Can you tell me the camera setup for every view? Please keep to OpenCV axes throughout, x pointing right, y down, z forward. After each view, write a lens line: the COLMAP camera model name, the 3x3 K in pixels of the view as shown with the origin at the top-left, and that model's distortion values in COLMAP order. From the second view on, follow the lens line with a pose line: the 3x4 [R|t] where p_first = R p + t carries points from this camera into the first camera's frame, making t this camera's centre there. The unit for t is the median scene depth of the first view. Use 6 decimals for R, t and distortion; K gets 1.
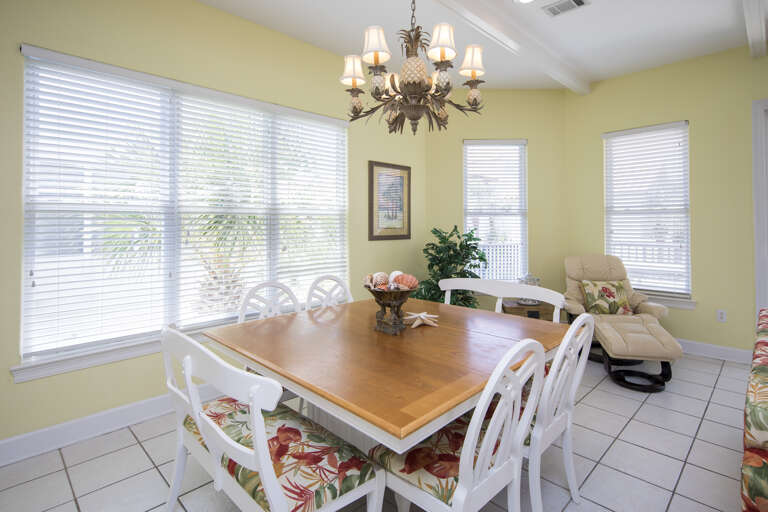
lens RADIAL K [[377.7, 0, 389.9], [0, 377.7, 218.8], [0, 0, 1]] dist [-0.000395, 0.000095]
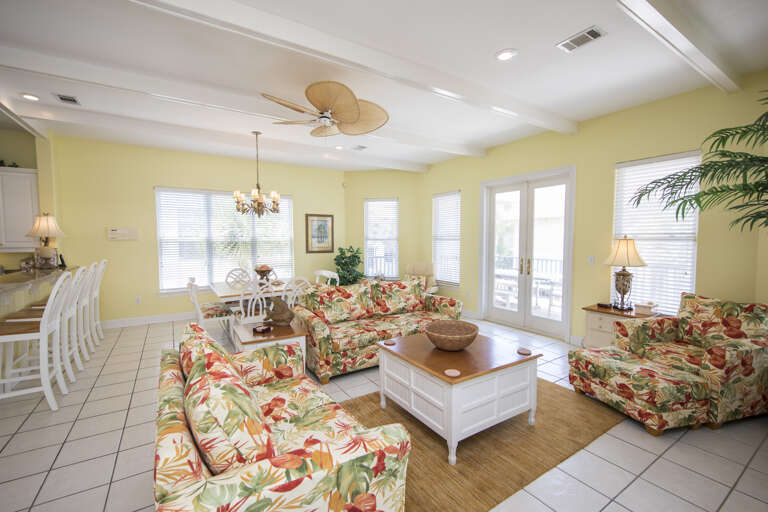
lens RADIAL K [[332.8, 0, 385.1], [0, 332.8, 260.6], [0, 0, 1]] dist [-0.000165, 0.000147]
pose [[0.980268, 0.016362, -0.196995, 0.707561], [-0.000458, 0.996754, 0.080509, -0.047367], [0.197673, -0.078830, 0.977093, -0.668551]]
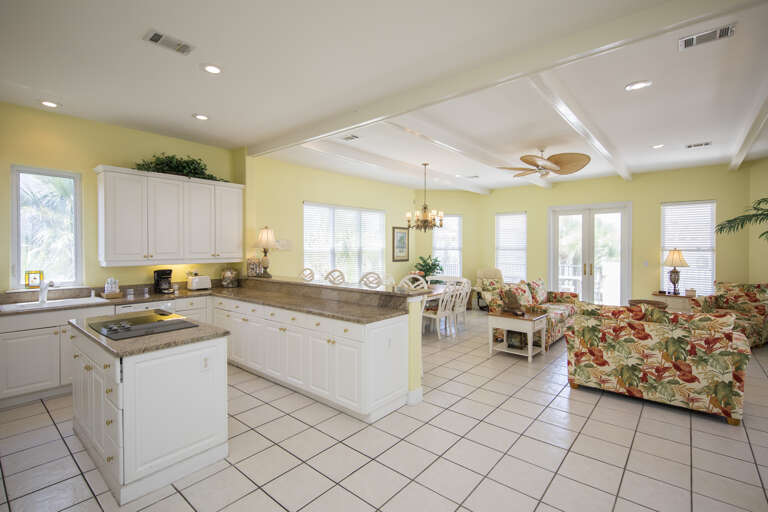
lens RADIAL K [[361.8, 0, 384.9], [0, 361.8, 248.9], [0, 0, 1]] dist [0.000766, -0.000636]
pose [[0.995656, 0.005317, 0.092955, -0.299336], [-0.007200, 0.999775, 0.019941, -0.061902], [-0.092828, -0.020523, 0.995471, -1.147447]]
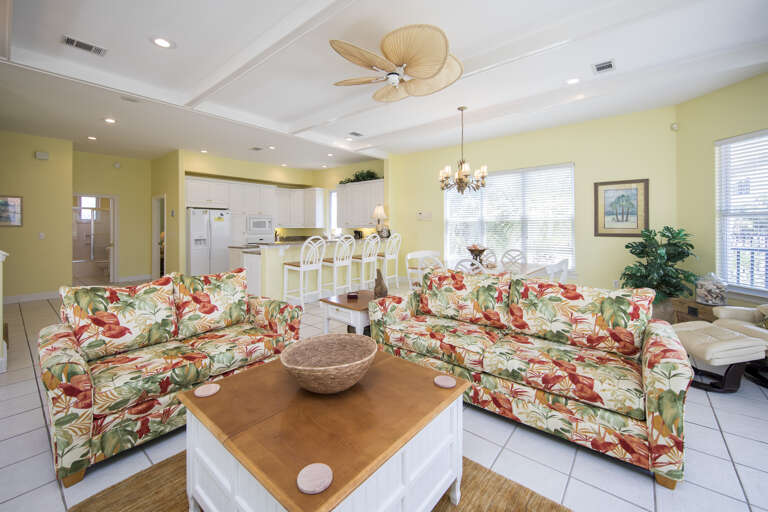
lens RADIAL K [[311.0, 0, 379.9], [0, 311.0, 227.0], [0, 0, 1]] dist [0.001525, 0.000047]
pose [[0.092752, 0.005429, -0.995674, 1.077662], [0.016687, 0.999836, 0.007006, -0.002619], [0.995549, -0.017265, 0.092646, 0.036708]]
